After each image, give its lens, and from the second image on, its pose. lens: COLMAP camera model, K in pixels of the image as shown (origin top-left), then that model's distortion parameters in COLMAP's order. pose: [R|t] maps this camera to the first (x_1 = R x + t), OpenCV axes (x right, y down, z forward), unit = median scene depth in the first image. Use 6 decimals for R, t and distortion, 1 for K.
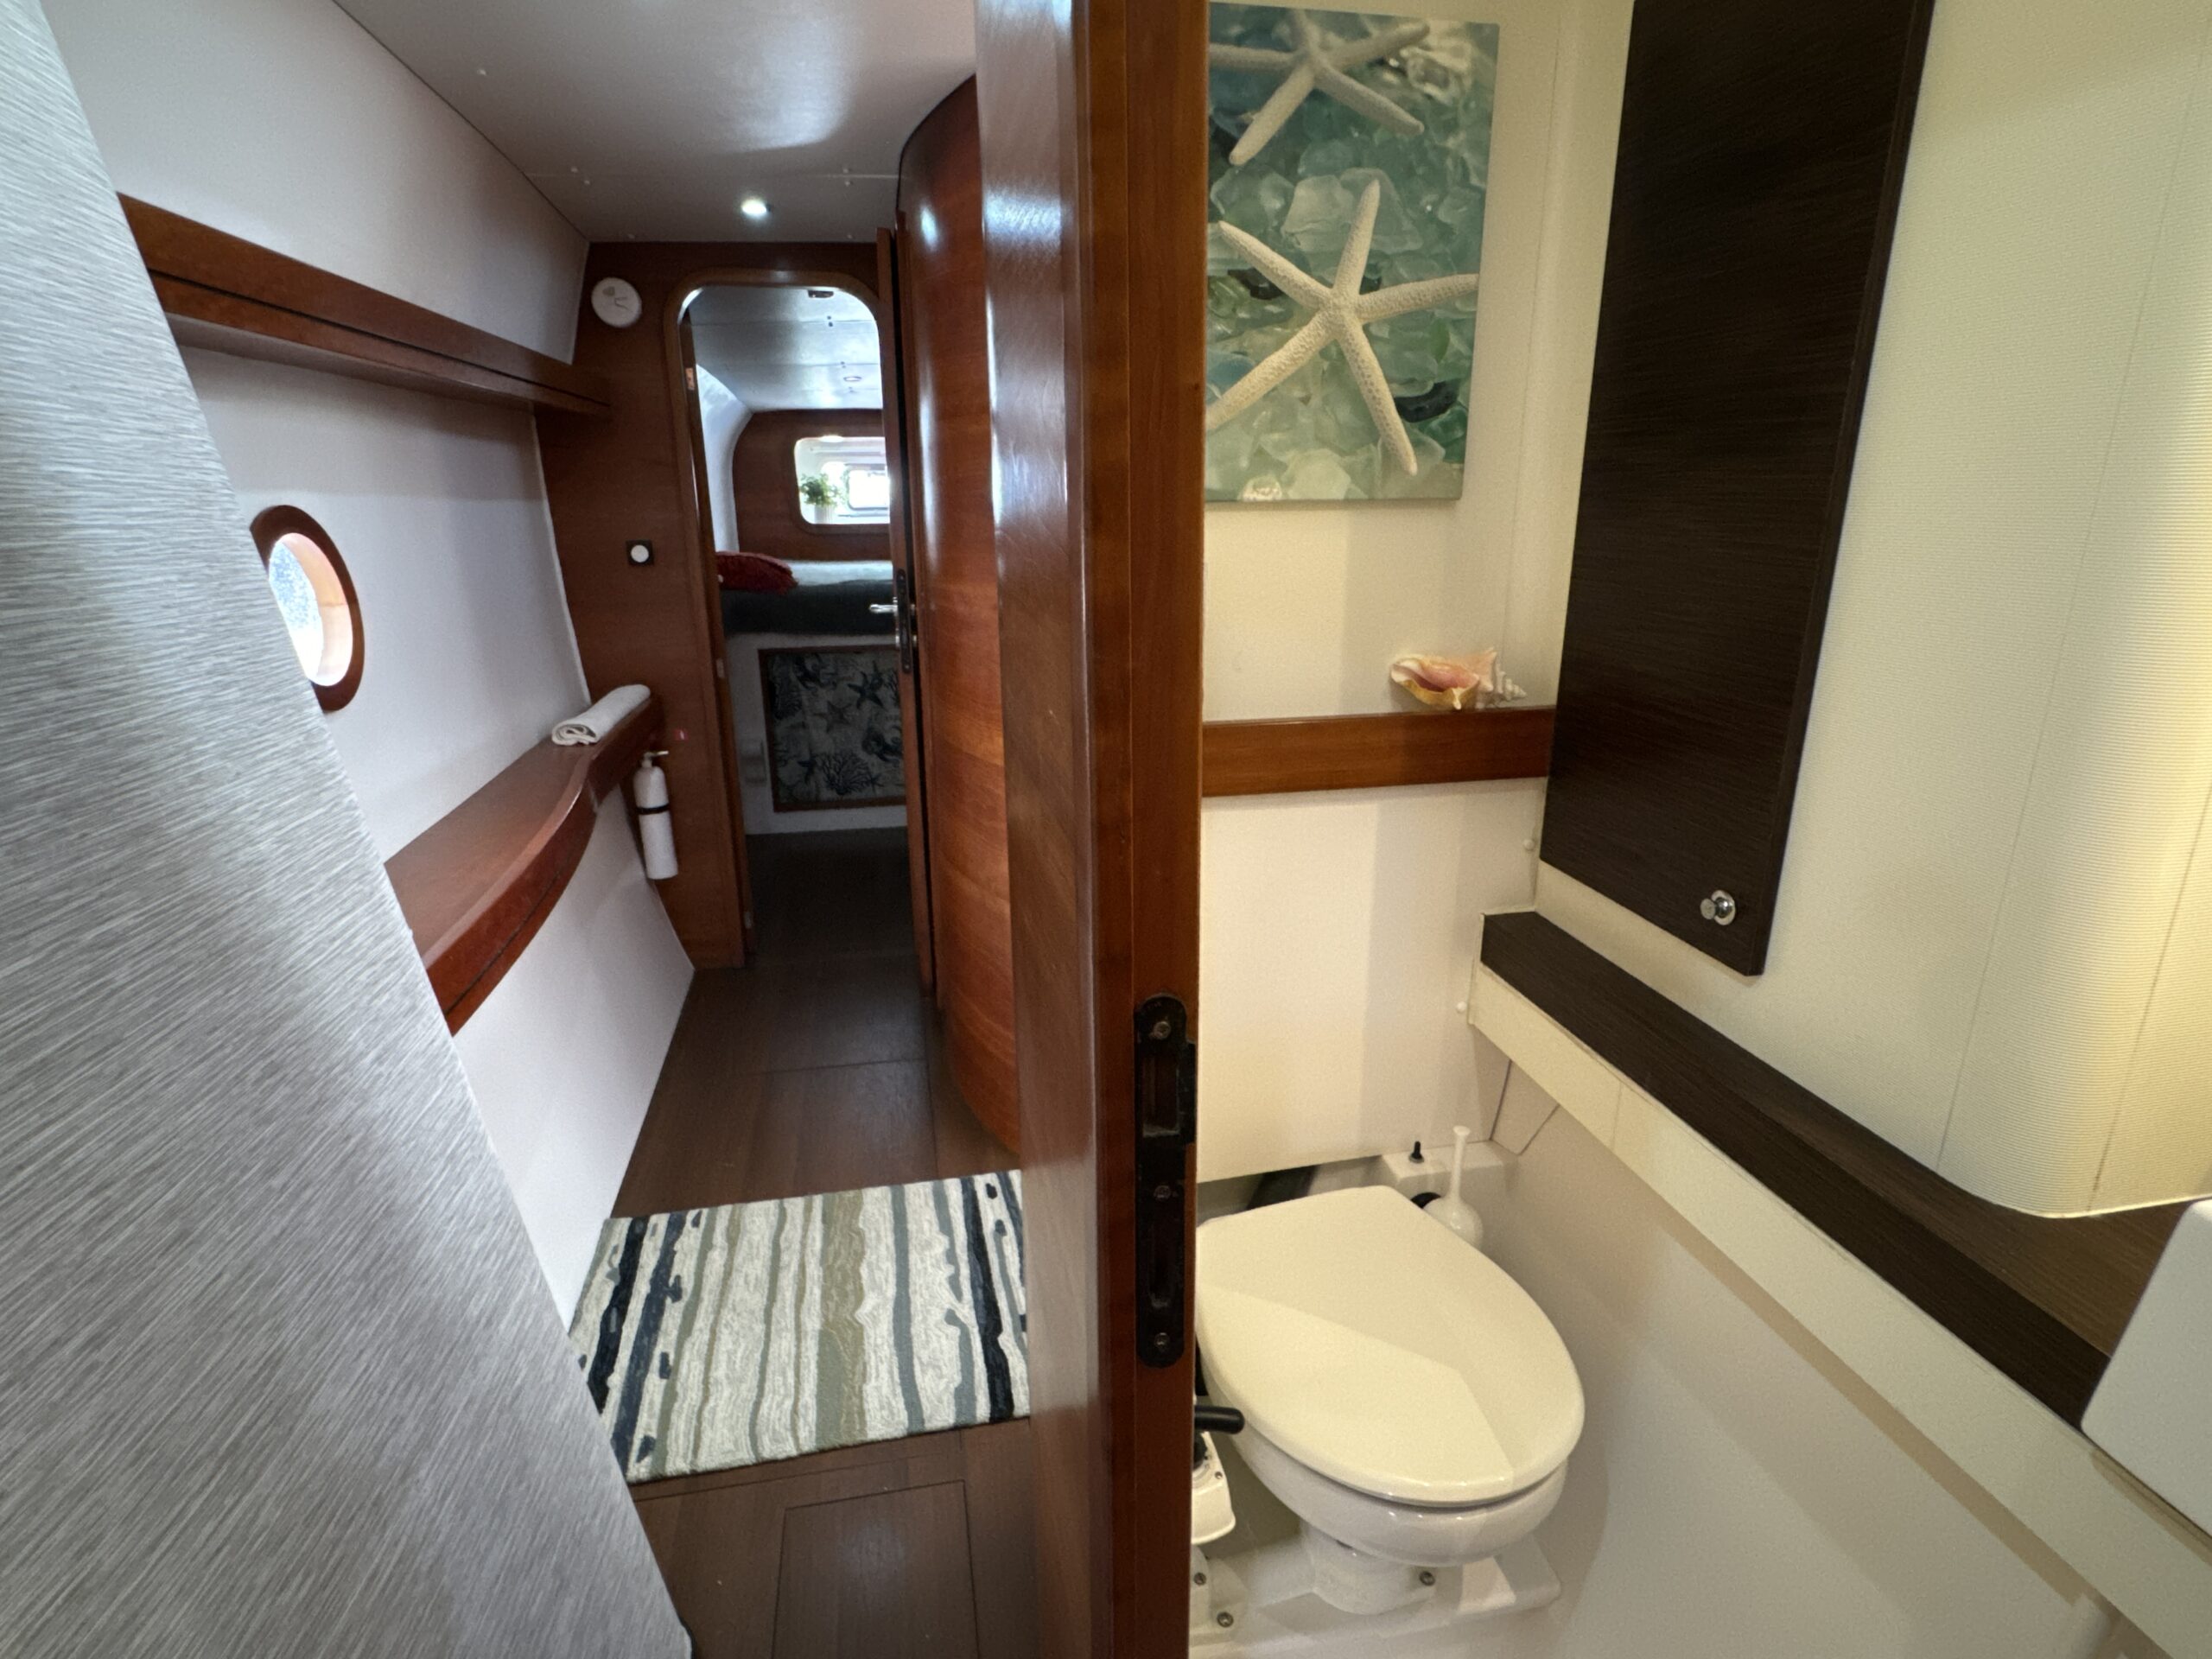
lens RADIAL K [[1108.7, 0, 1102.3], [0, 1108.7, 827.9], [0, 0, 1]] dist [-0.003481, -0.000900]
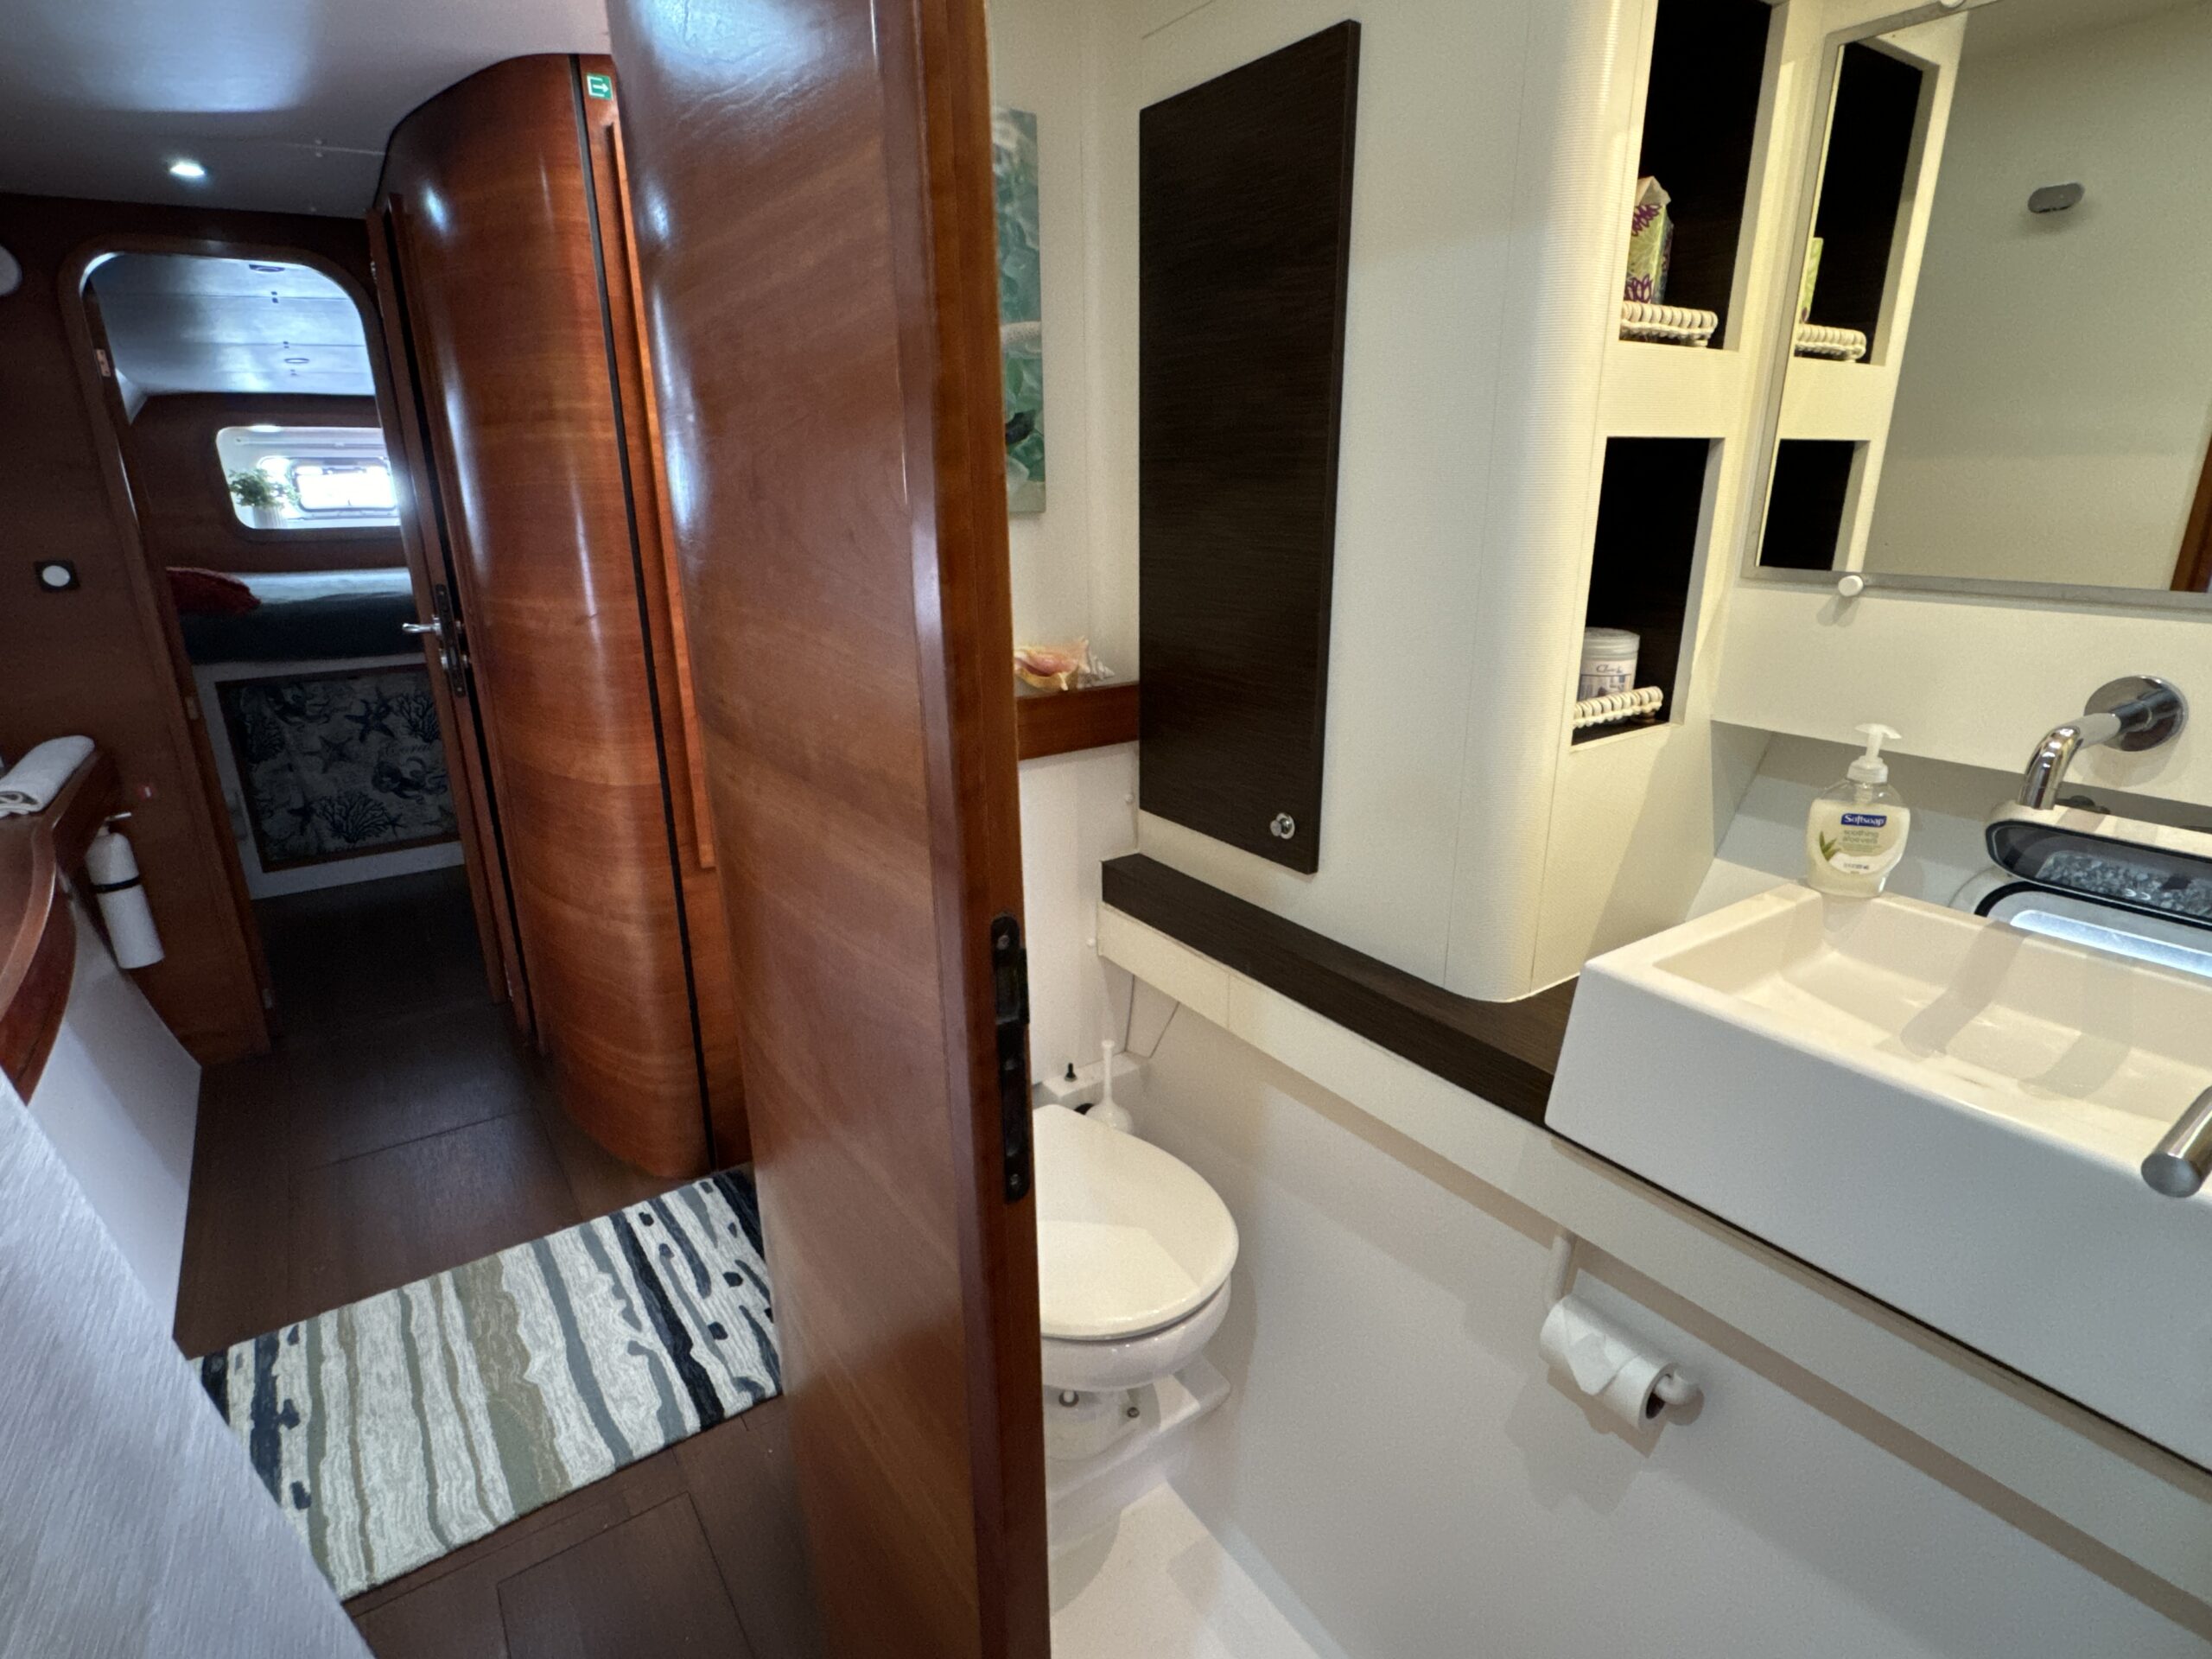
lens RADIAL K [[1108.7, 0, 1102.3], [0, 1108.7, 827.9], [0, 0, 1]] dist [-0.003481, -0.000900]
pose [[0.914267, -0.122490, 0.386149, -0.084542], [0.119455, 0.992325, 0.031946, 0.003947], [-0.387099, 0.016920, 0.921883, -0.073299]]
